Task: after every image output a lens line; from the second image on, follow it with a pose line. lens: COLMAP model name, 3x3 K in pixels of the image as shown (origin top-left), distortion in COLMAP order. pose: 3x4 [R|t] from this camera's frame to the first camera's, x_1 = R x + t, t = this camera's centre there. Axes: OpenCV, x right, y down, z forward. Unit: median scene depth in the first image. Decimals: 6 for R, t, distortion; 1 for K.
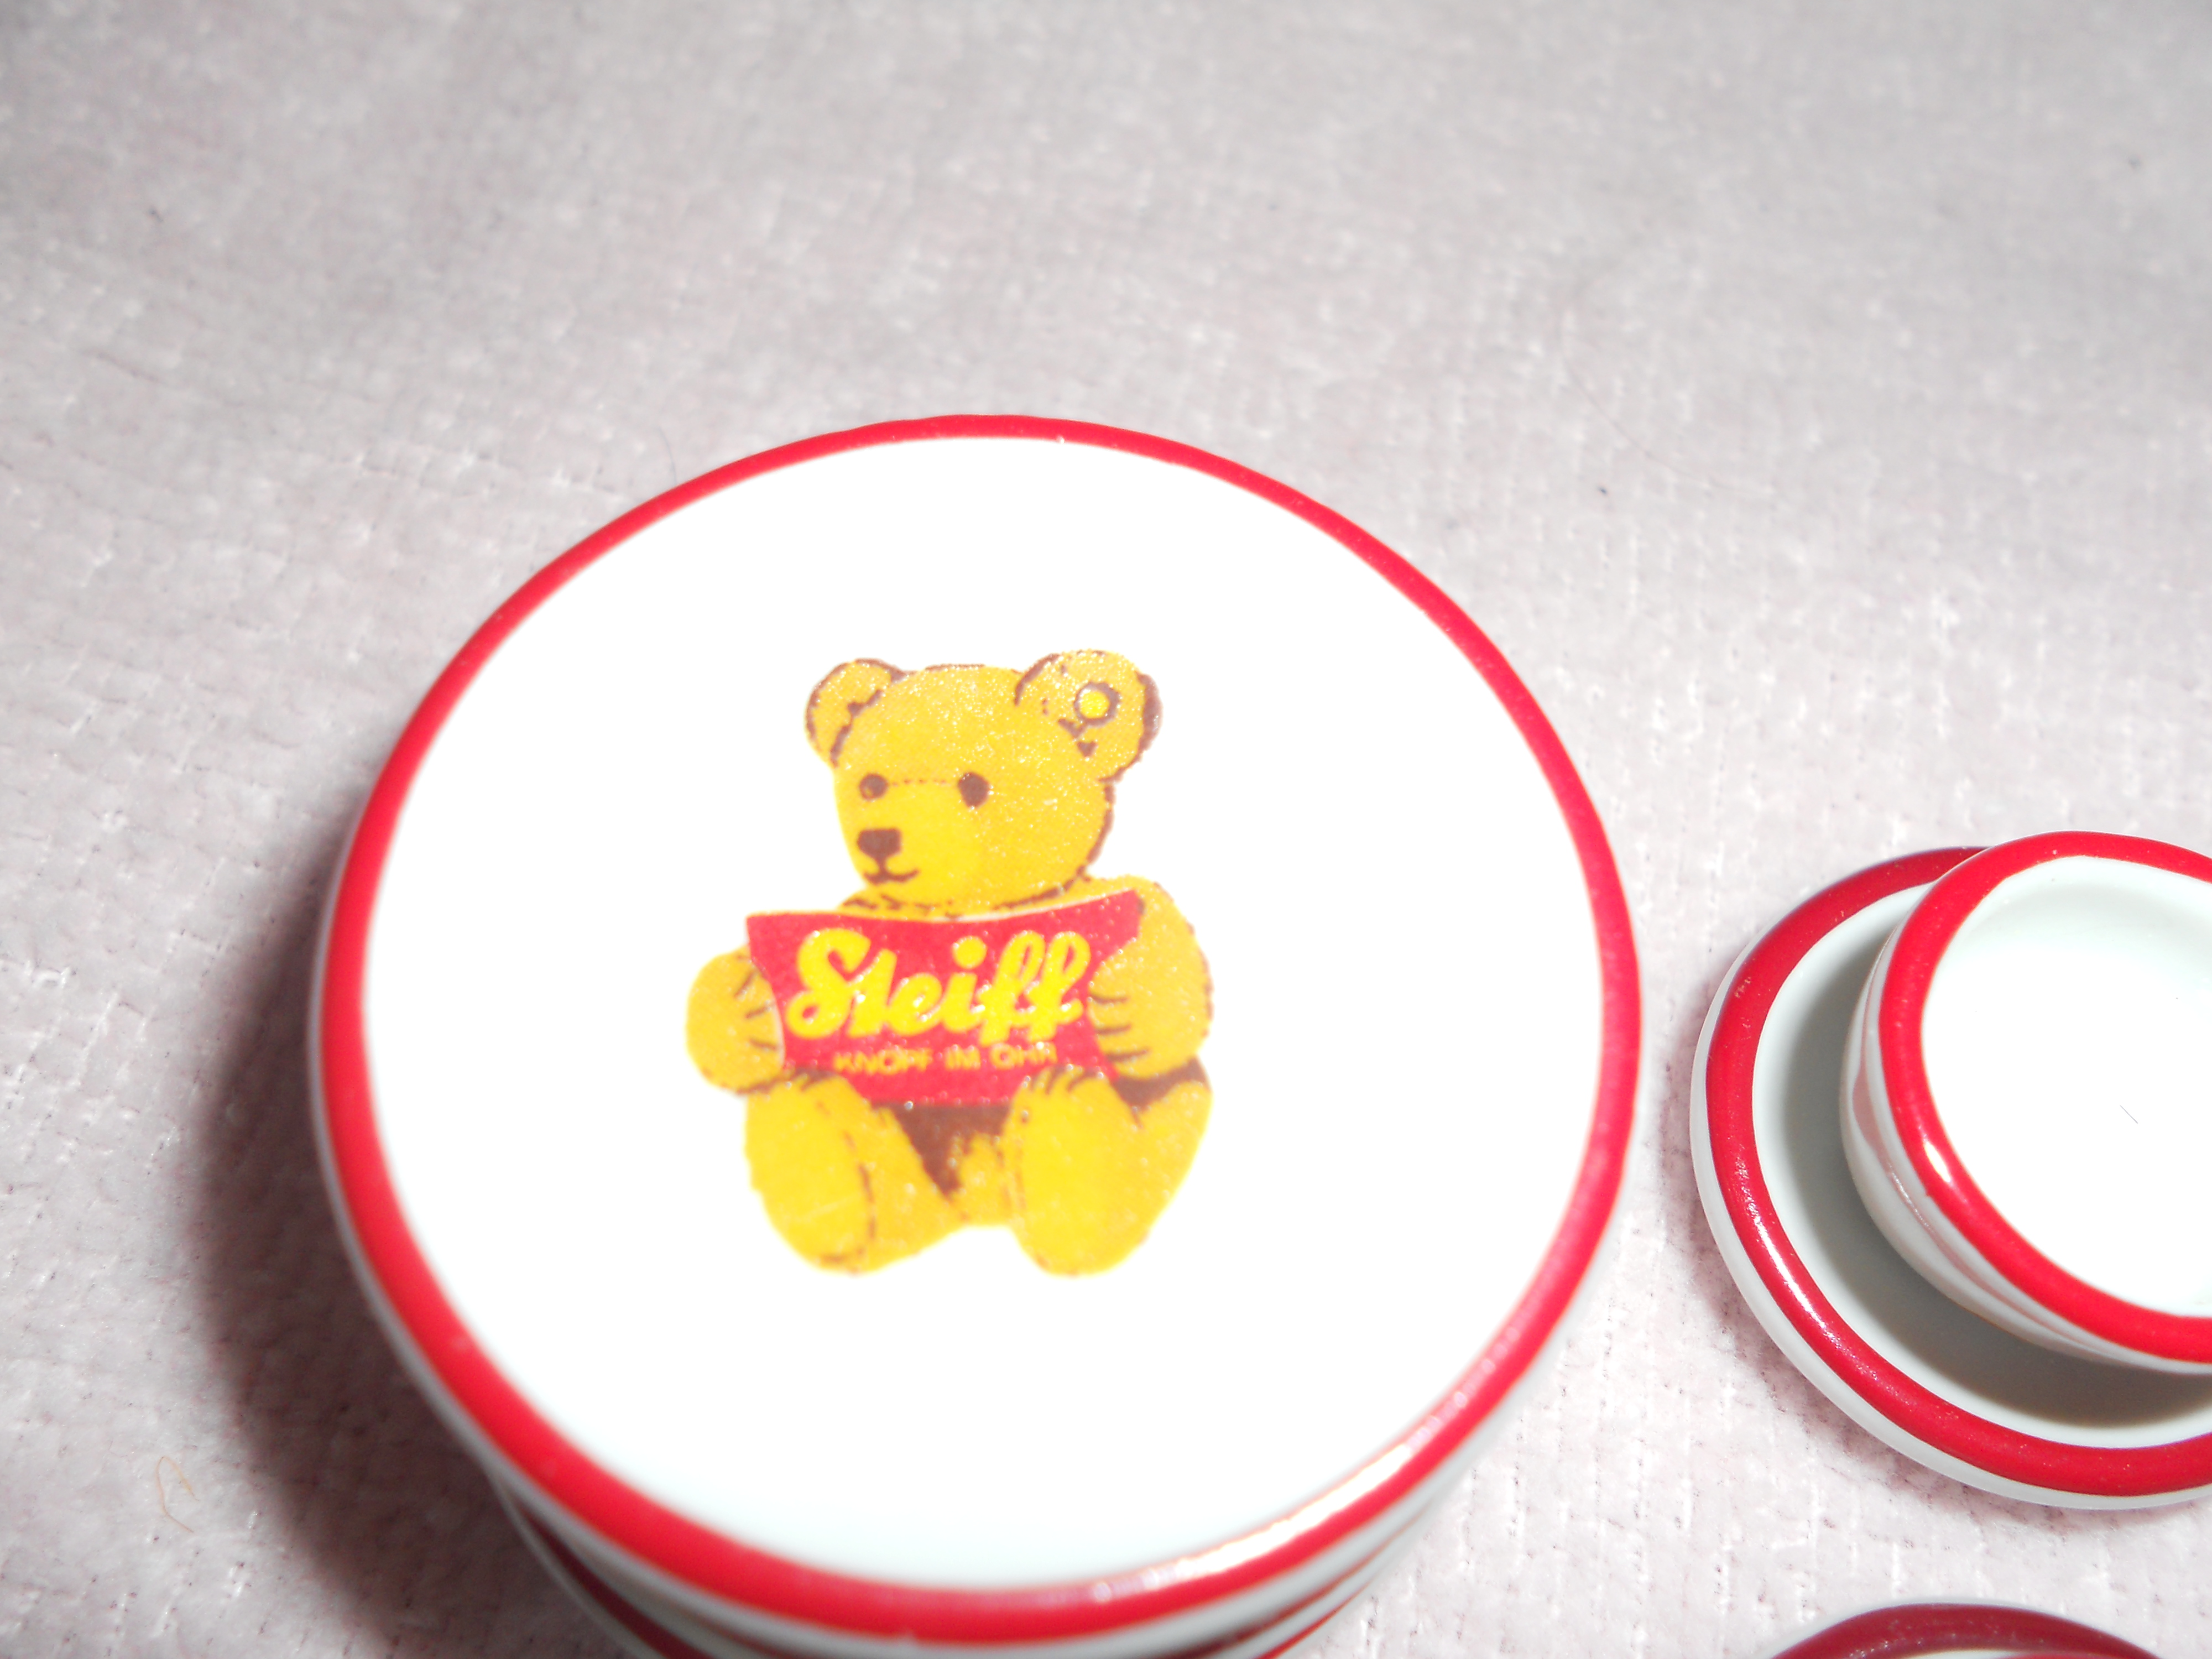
lens RADIAL K [[2049.9, 0, 1106.0], [0, 2049.9, 829.5], [0, 0, 1]] dist [-0.016762, 0.002709]
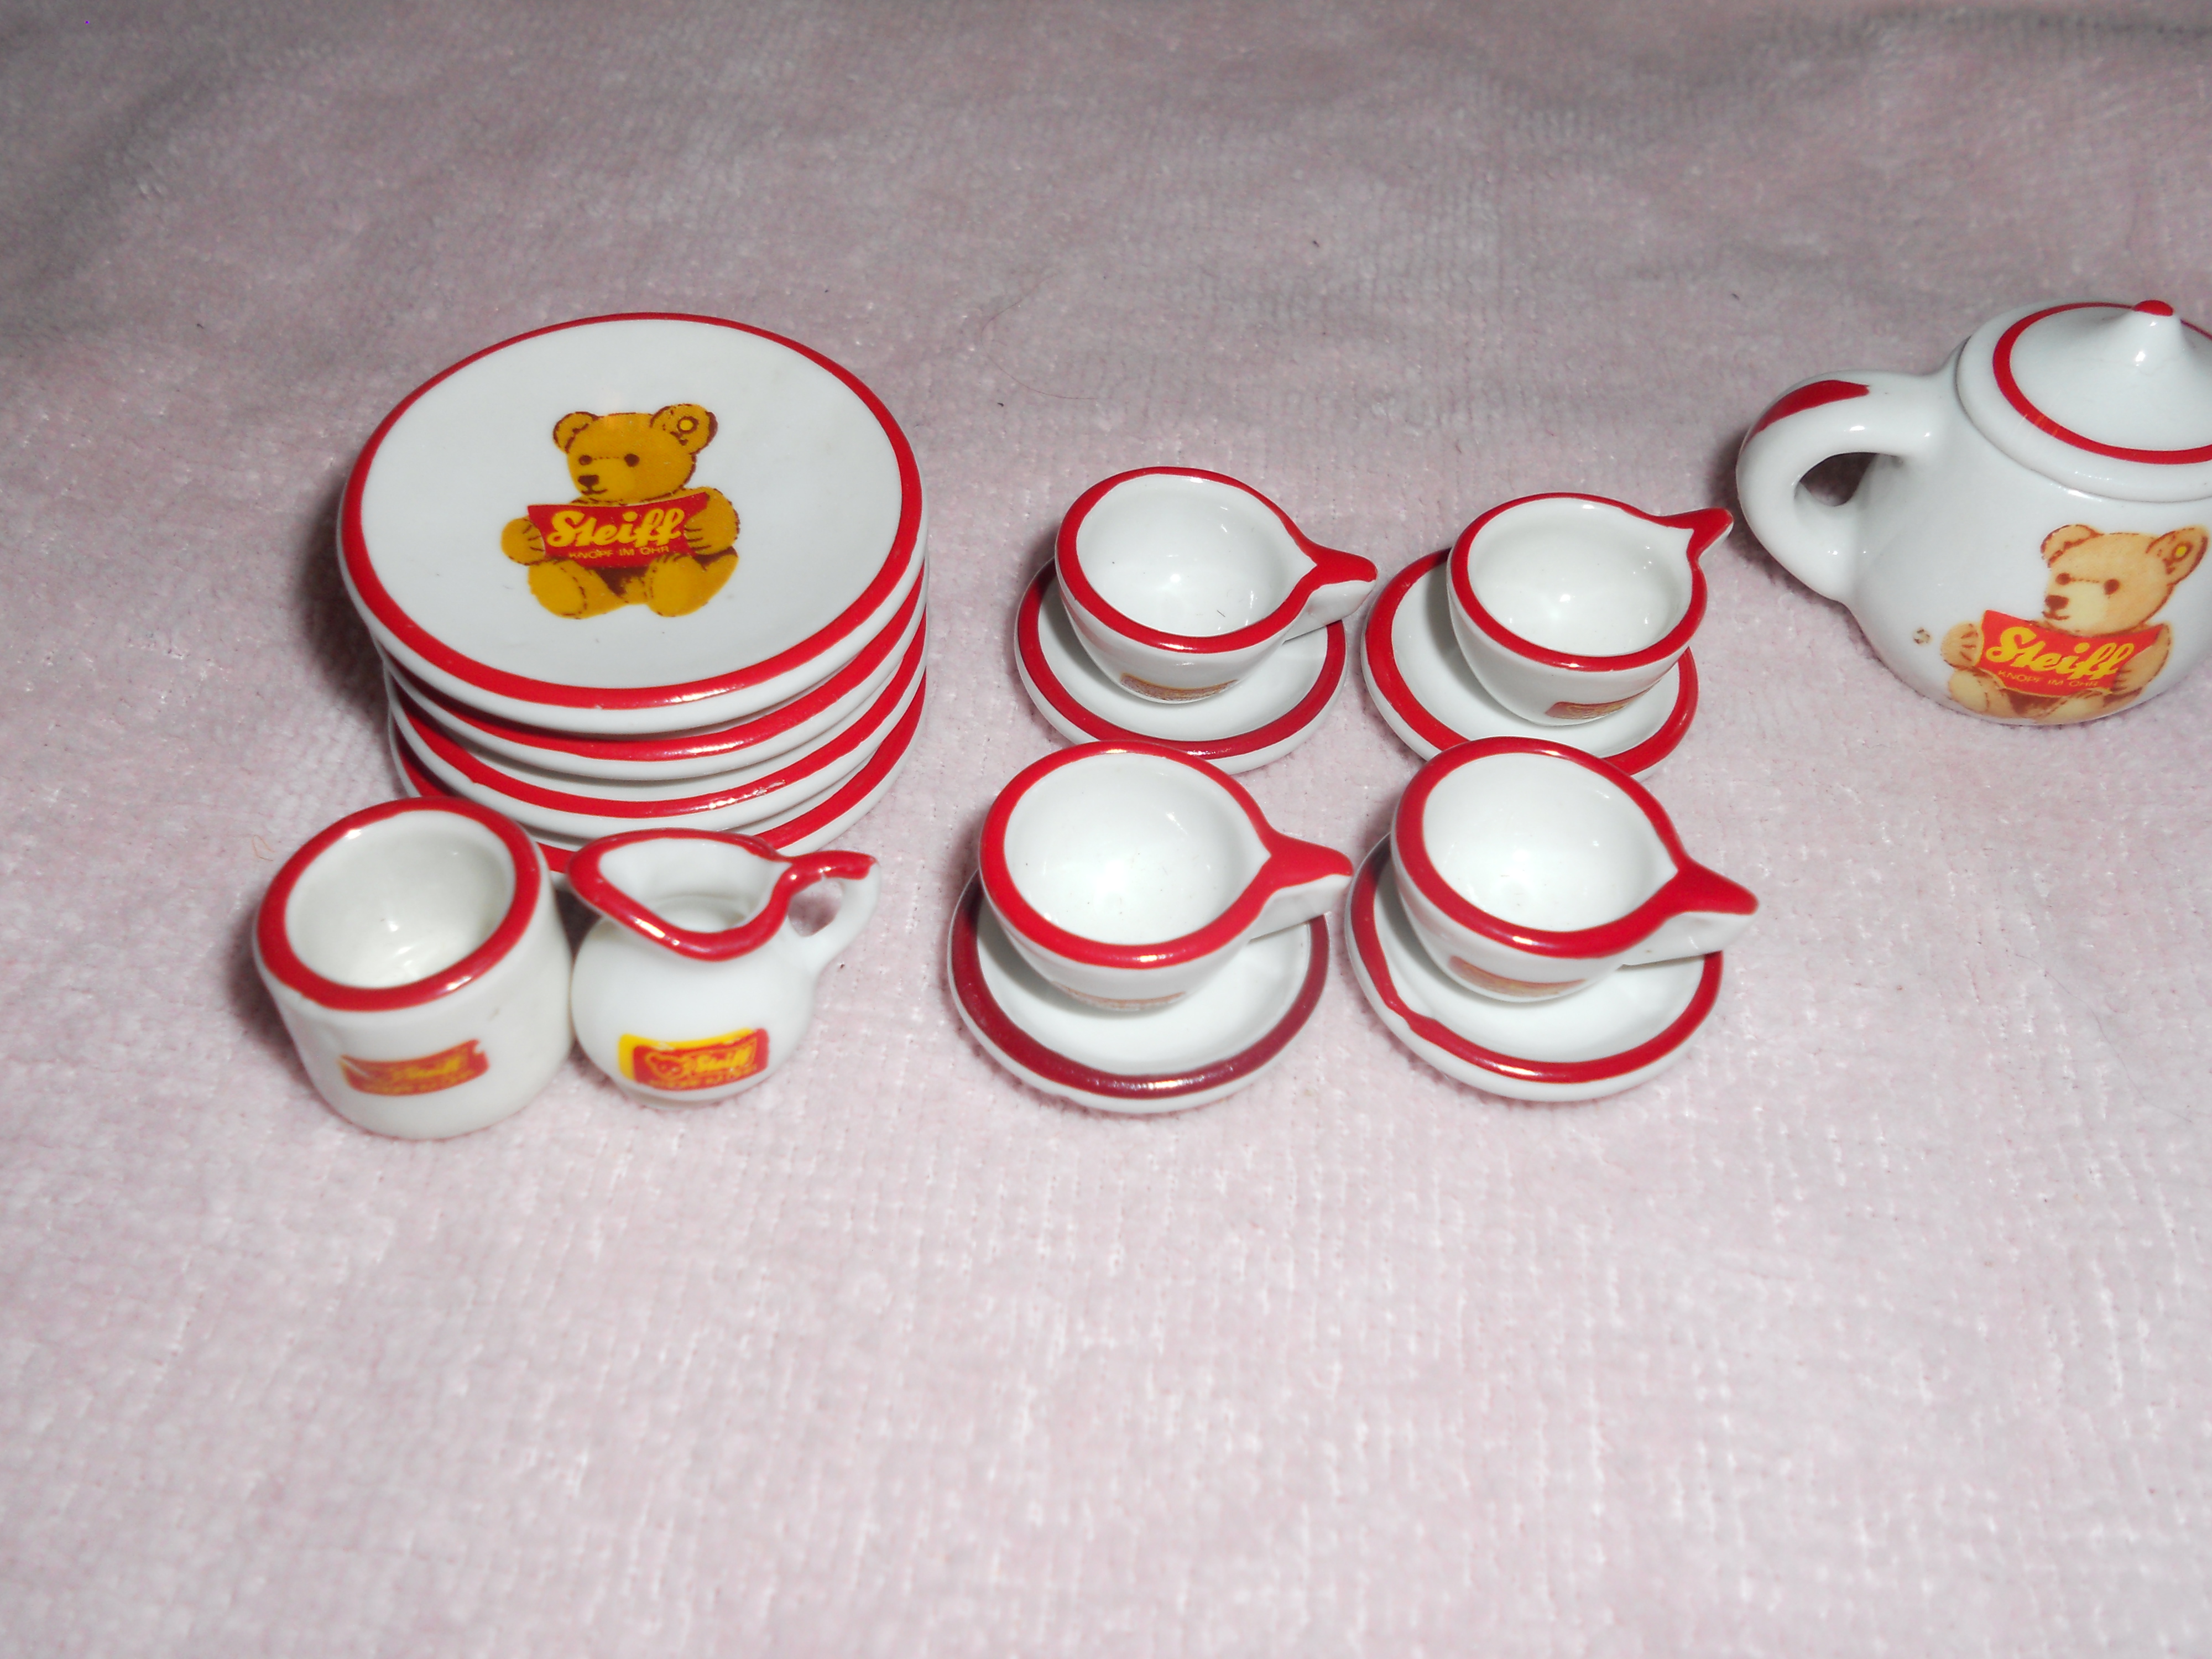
lens RADIAL K [[2018.0, 0, 1106.0], [0, 2018.0, 829.5], [0, 0, 1]] dist [-0.032351, -0.007812]
pose [[0.993458, -0.085151, 0.076095, 0.243862], [0.097168, 0.980377, -0.171521, 0.790943], [-0.059997, 0.177793, 0.982237, -1.085604]]
